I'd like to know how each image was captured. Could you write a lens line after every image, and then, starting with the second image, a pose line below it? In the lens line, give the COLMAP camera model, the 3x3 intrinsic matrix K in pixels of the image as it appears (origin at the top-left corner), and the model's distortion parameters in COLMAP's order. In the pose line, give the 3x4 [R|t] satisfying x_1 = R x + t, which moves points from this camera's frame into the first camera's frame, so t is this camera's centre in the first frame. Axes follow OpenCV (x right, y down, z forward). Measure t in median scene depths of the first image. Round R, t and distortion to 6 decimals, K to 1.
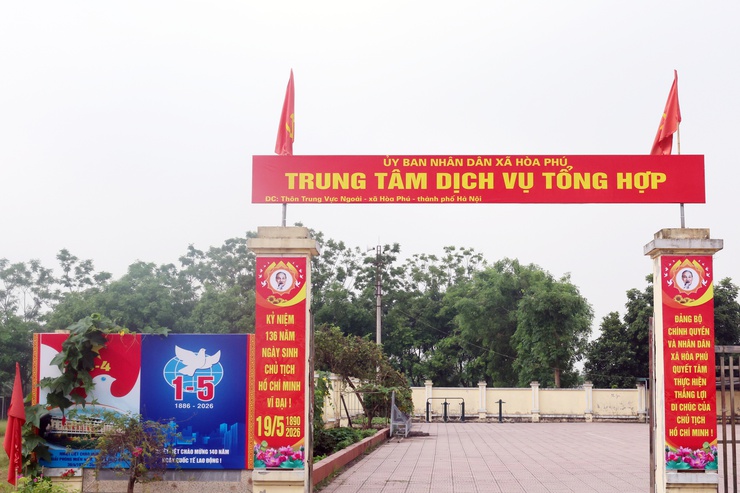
lens RADIAL K [[1387.3, 0, 369.2], [0, 1387.3, 248.0], [0, 0, 1]] dist [-0.028039, 0.000000]
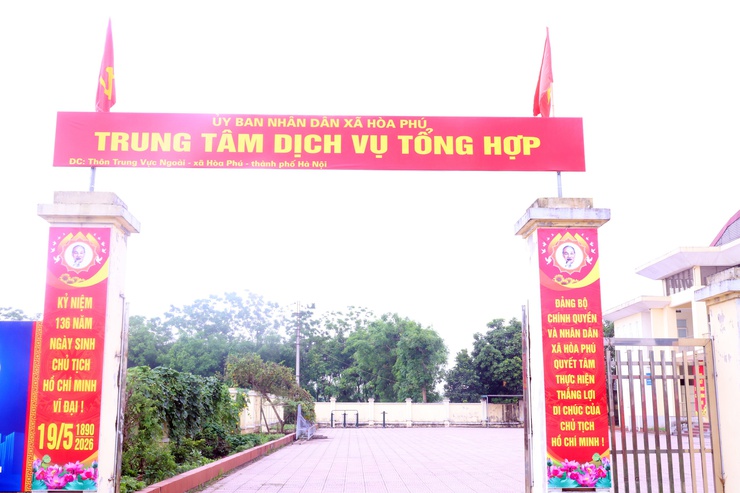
lens RADIAL K [[881.2, 0, 369.8], [0, 881.2, 242.9], [0, 0, 1]] dist [-0.025947, 0.000000]
pose [[0.997435, 0.008866, 0.071034, 0.069117], [-0.003037, 0.996649, -0.081746, 0.056640], [-0.071521, 0.081321, 0.994119, 0.462743]]
